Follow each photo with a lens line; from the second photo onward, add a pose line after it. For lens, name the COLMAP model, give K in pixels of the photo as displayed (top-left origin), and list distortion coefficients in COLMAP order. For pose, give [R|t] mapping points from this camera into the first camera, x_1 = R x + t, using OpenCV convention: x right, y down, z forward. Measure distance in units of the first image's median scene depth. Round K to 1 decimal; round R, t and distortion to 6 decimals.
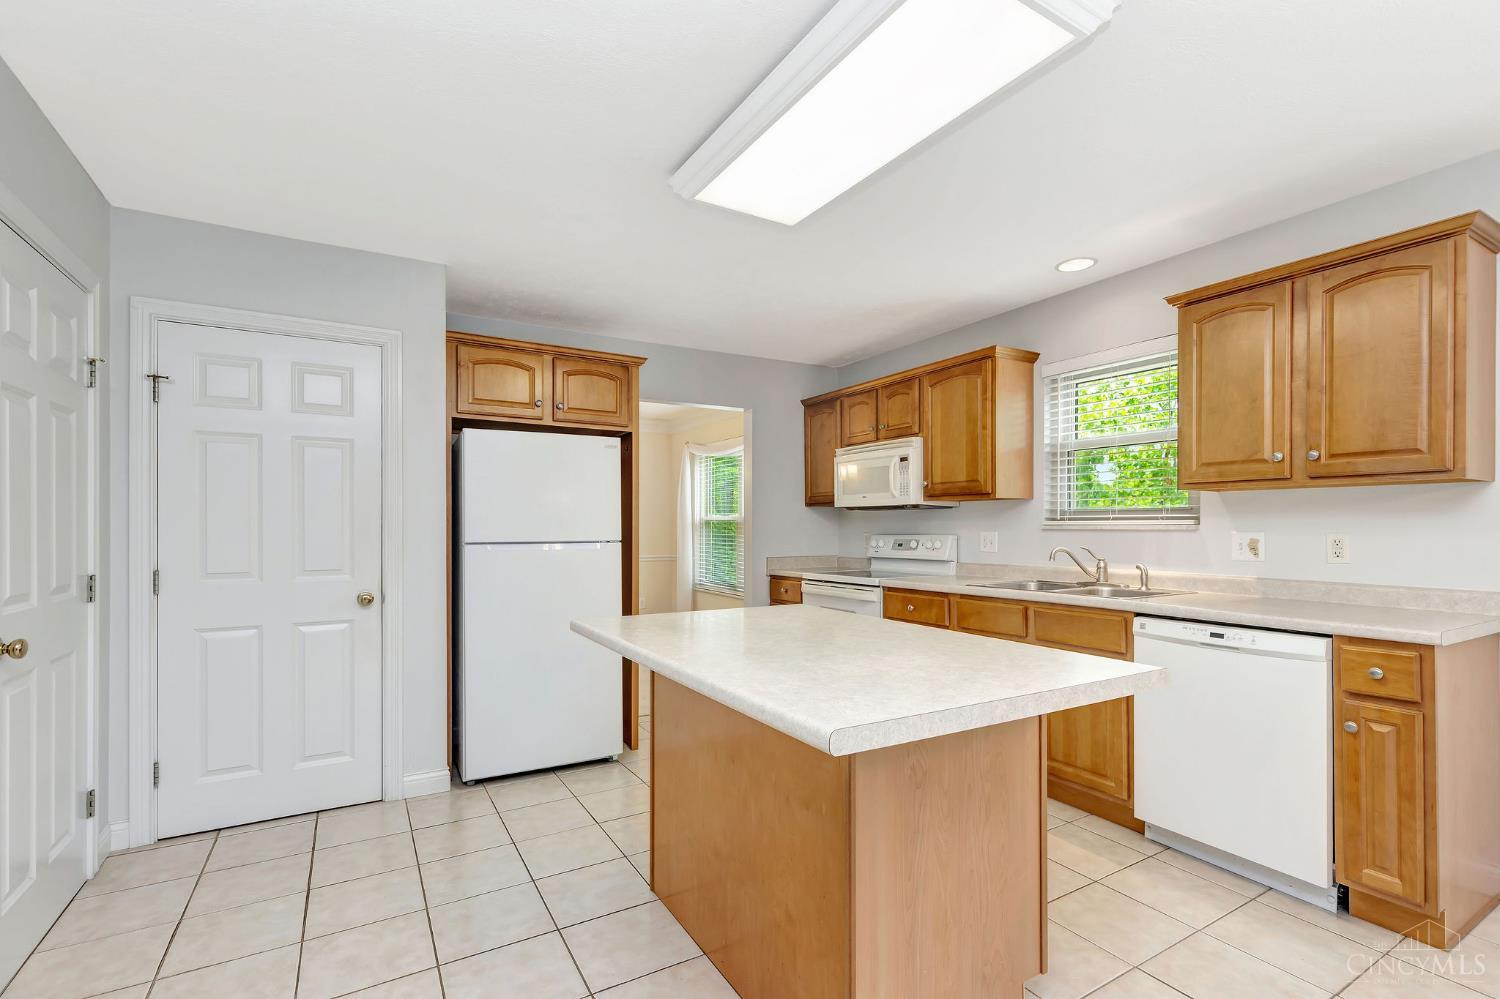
lens RADIAL K [[677.2, 0, 749.3], [0, 677.2, 513.0], [0, 0, 1]] dist [-0.002058, -0.000128]
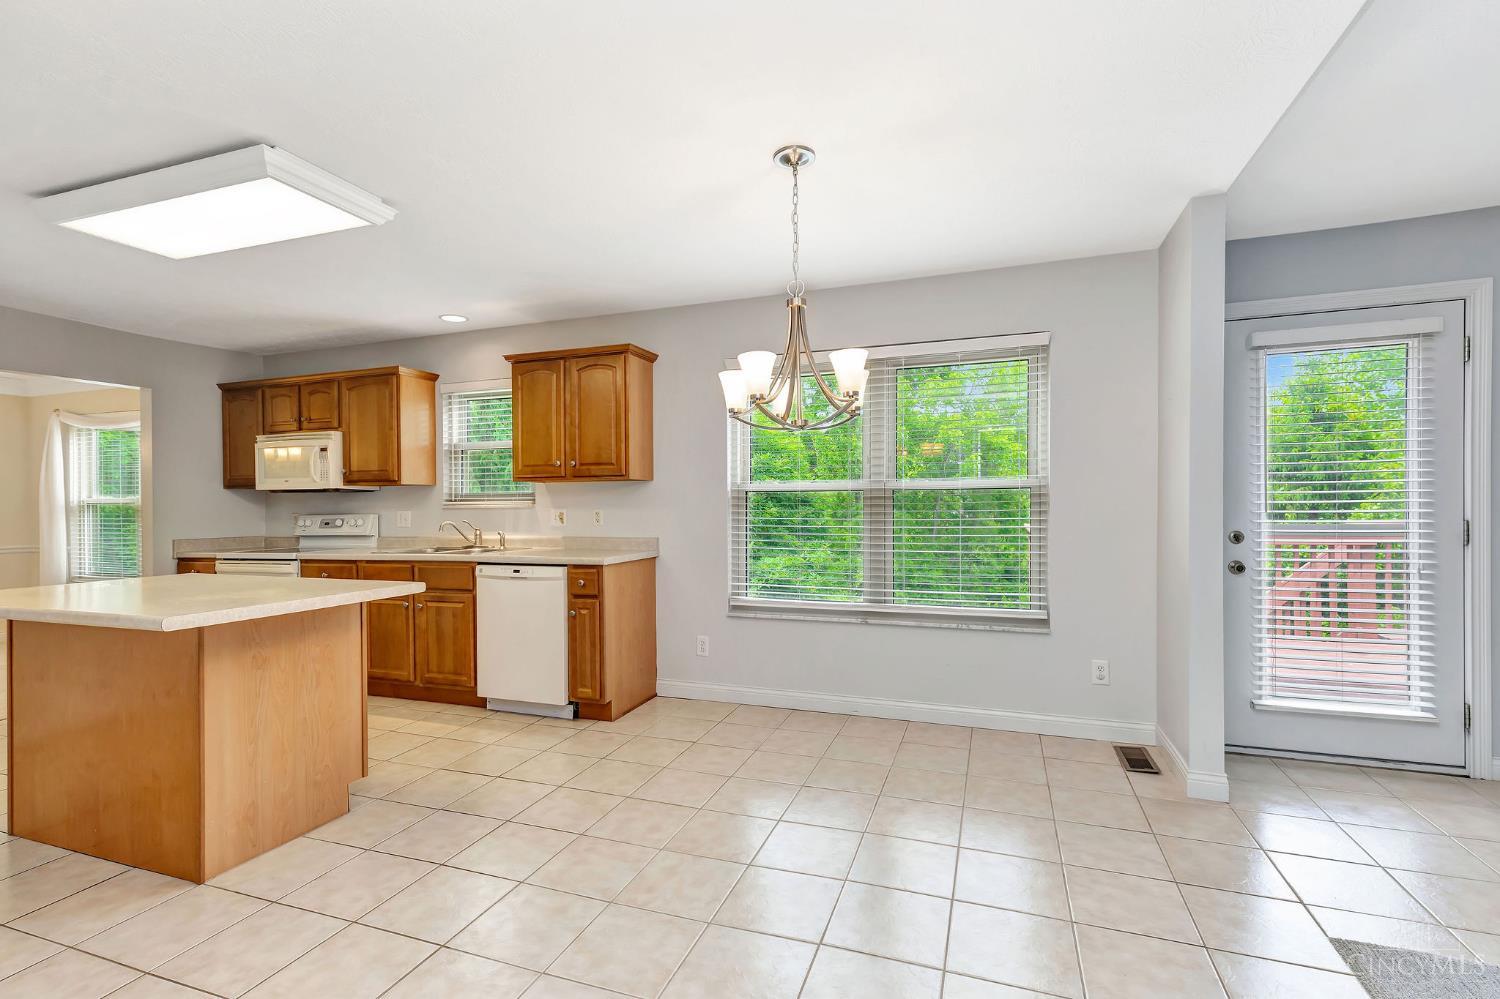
lens RADIAL K [[686.3, 0, 756.0], [0, 686.3, 501.3], [0, 0, 1]] dist [0.011764, 0.000047]
pose [[0.768141, -0.005631, 0.640255, 0.049834], [-0.002519, 0.999927, 0.011816, -0.008102], [-0.640275, -0.010689, 0.768071, -0.484664]]
